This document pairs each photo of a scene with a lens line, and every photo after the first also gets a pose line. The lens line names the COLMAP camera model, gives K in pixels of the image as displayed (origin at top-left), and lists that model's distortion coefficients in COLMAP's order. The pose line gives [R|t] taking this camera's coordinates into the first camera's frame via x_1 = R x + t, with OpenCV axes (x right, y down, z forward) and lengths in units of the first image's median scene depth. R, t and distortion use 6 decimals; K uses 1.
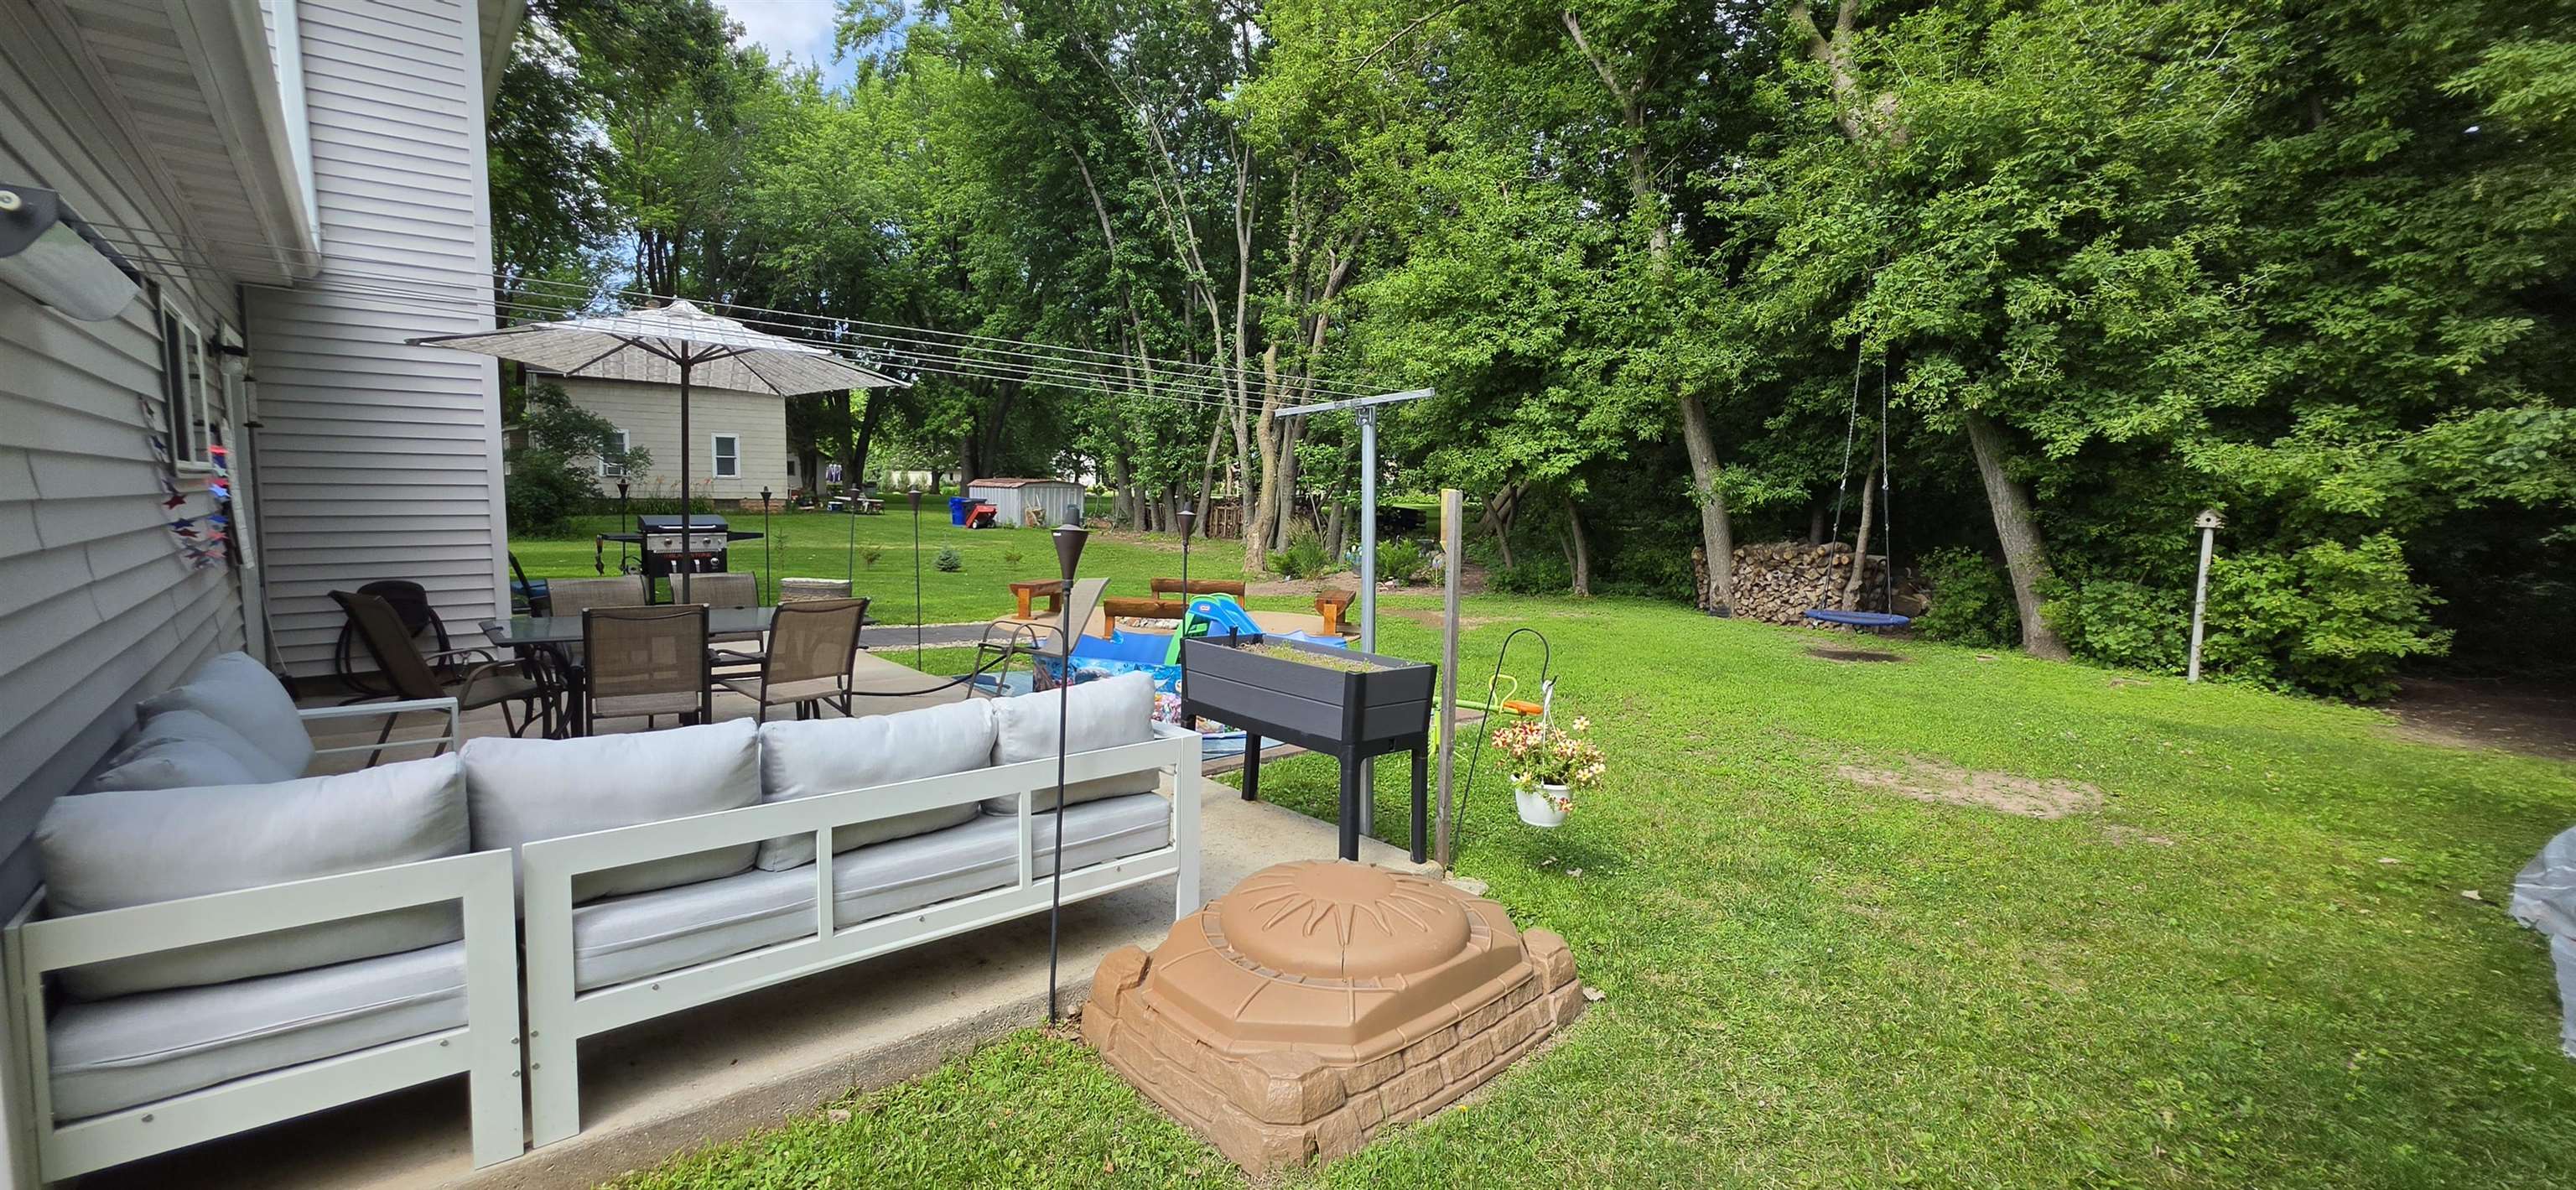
lens RADIAL K [[1056.1, 0, 1289.7], [0, 1056.1, 589.6], [0, 0, 1]] dist [-0.026914, -0.000205]
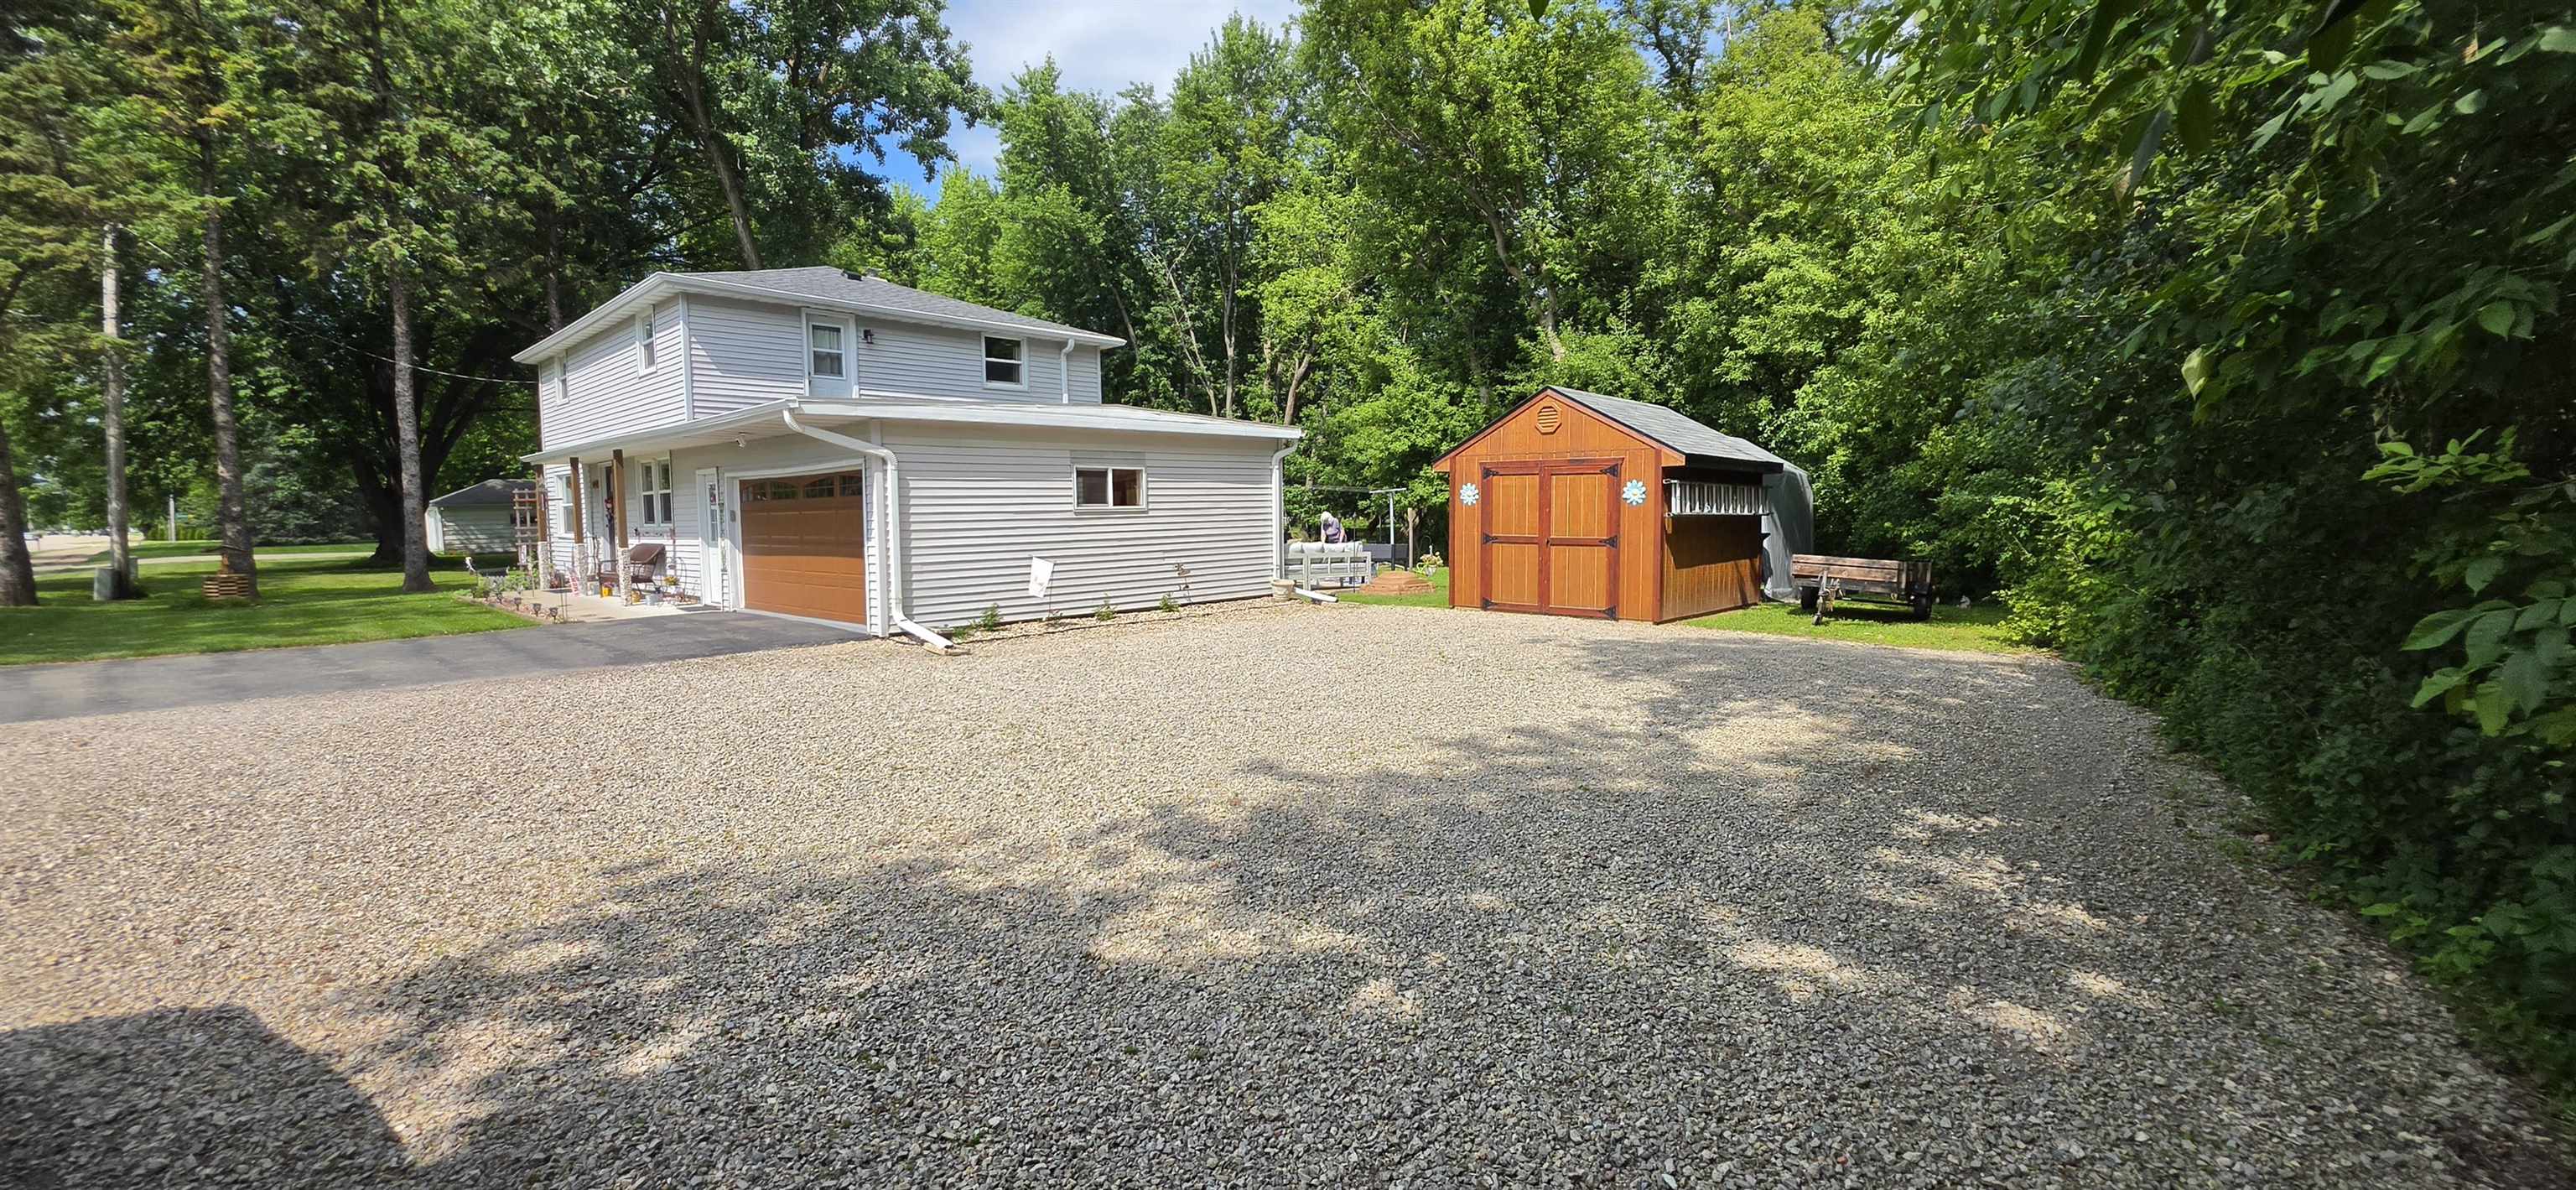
lens RADIAL K [[1056.1, 0, 1284.0], [0, 1056.1, 592.4], [0, 0, 1]] dist [-0.026914, -0.000205]
pose [[0.995951, -0.035270, 0.082685, -0.235052], [0.037014, 0.999122, -0.019647, 0.099072], [-0.081920, 0.022628, 0.996382, -1.053354]]
